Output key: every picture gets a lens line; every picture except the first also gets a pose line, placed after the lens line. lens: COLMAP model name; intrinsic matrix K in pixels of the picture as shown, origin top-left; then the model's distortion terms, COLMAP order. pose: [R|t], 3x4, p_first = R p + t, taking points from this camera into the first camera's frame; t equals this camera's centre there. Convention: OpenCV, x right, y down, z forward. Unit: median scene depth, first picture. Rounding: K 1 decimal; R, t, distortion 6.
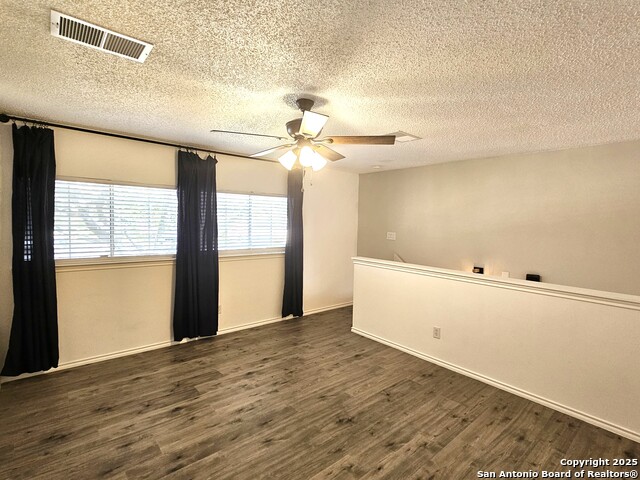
lens RADIAL K [[321.7, 0, 322.4], [0, 321.7, 238.2], [0, 0, 1]] dist [-0.003816, 0.001574]
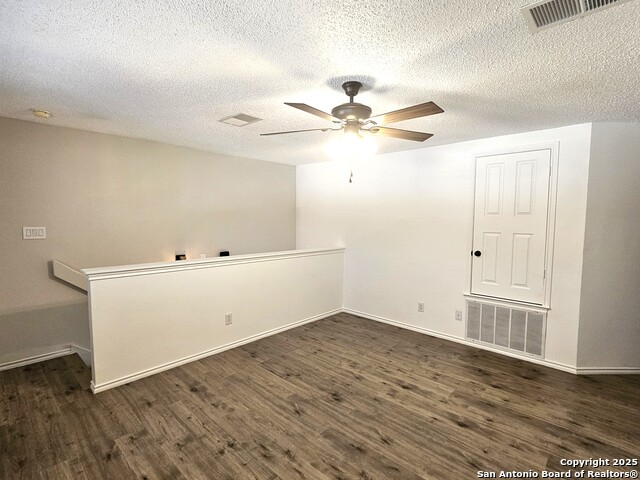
lens RADIAL K [[321.7, 0, 322.4], [0, 321.7, 238.2], [0, 0, 1]] dist [-0.003816, 0.001574]
pose [[-0.108965, -0.098885, 0.989115, -0.668694], [0.041998, 0.993693, 0.103969, -0.056179], [-0.993158, 0.052870, -0.104125, 0.801356]]
